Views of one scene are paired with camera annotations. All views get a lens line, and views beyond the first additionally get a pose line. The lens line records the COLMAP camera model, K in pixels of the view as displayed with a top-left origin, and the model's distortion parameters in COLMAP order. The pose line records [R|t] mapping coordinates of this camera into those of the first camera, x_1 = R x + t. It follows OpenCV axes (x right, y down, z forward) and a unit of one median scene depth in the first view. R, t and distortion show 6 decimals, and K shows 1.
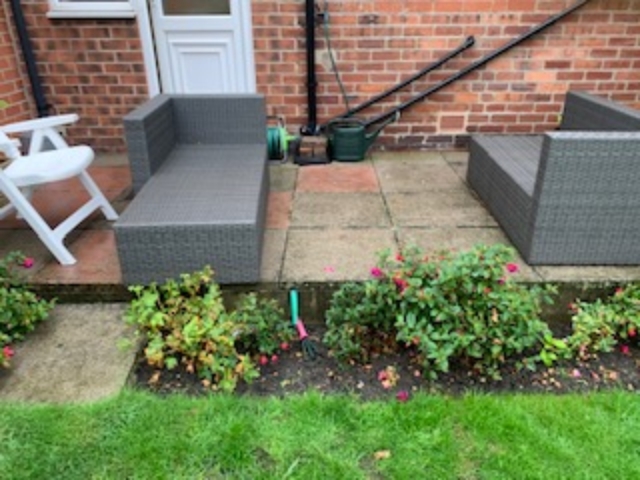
lens RADIAL K [[479.2, 0, 317.8], [0, 479.2, 231.3], [0, 0, 1]] dist [0.039212, -0.035786]
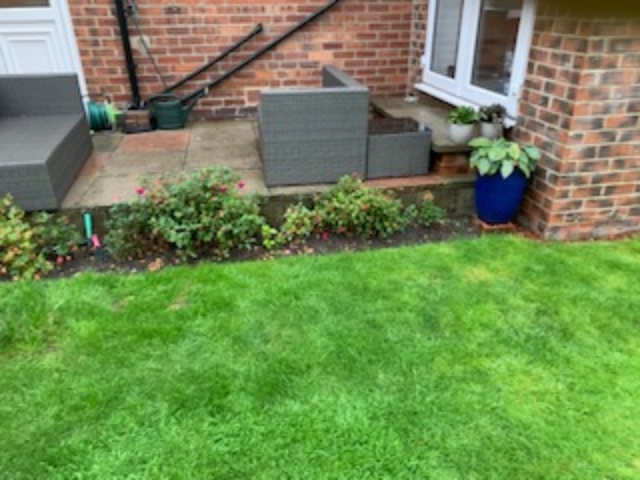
lens RADIAL K [[490.7, 0, 308.8], [0, 490.7, 238.8], [0, 0, 1]] dist [0.052211, -0.059649]
pose [[0.986397, -0.077811, 0.144797, 0.215898], [0.074897, 0.996866, 0.025479, 0.123186], [-0.146326, -0.014288, 0.989133, -0.282531]]
